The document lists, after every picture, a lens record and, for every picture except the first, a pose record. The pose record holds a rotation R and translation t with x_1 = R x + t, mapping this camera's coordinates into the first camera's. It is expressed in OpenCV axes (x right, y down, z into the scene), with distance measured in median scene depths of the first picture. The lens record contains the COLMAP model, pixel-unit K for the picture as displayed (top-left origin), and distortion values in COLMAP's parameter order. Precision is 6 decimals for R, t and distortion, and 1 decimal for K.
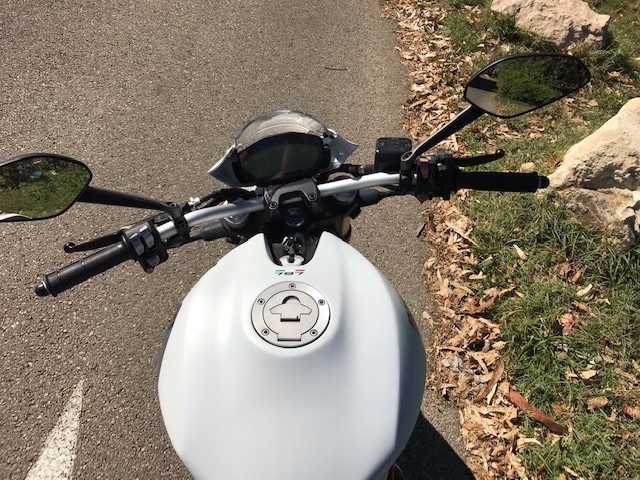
lens RADIAL K [[511.8, 0, 317.0], [0, 511.8, 239.3], [0, 0, 1]] dist [-0.003130, 0.016360]
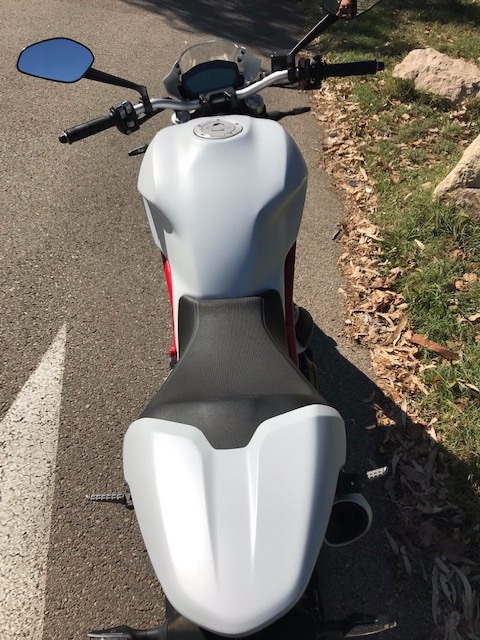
lens RADIAL K [[511.8, 0, 244.4], [0, 511.8, 320.6], [0, 0, 1]] dist [-0.003130, 0.016360]
pose [[0.998338, -0.050257, -0.028194, 0.015572], [0.047639, 0.995077, -0.086902, 0.294146], [0.032423, 0.085414, 0.995818, -0.185733]]
